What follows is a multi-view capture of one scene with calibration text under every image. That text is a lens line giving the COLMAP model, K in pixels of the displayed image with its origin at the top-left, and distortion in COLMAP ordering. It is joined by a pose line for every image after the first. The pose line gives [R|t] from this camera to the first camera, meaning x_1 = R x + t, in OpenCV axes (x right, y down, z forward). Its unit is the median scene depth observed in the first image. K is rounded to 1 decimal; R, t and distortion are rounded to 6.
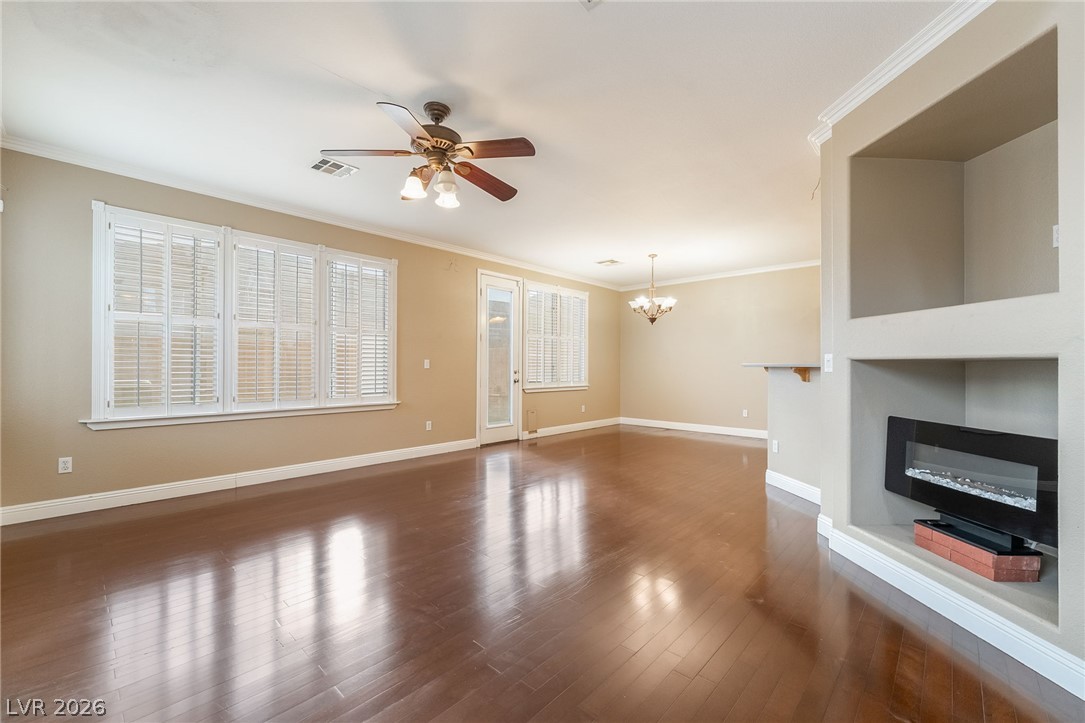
lens RADIAL K [[451.3, 0, 544.5], [0, 451.3, 364.3], [0, 0, 1]] dist [0.000582, -0.000140]
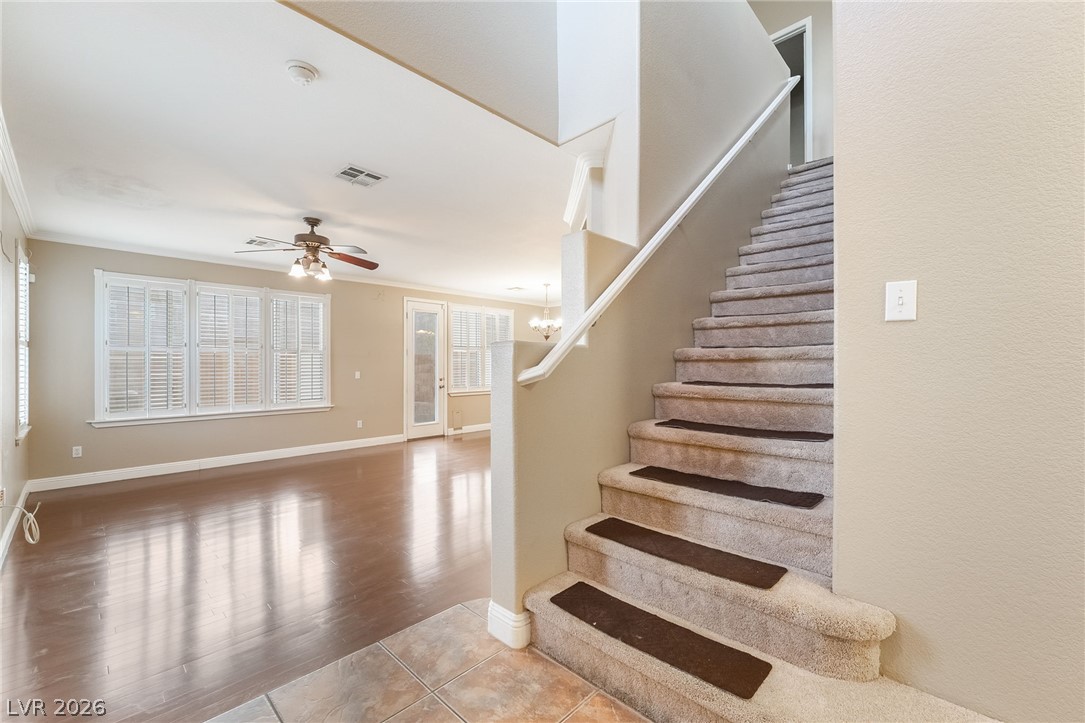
lens RADIAL K [[450.8, 0, 541.8], [0, 450.8, 366.2], [0, 0, 1]] dist [-0.000848, -0.000079]
pose [[0.999958, -0.009079, 0.000850, 0.327905], [0.009075, 0.999948, 0.004671, -0.034689], [-0.000892, -0.004663, 0.999989, -0.338425]]
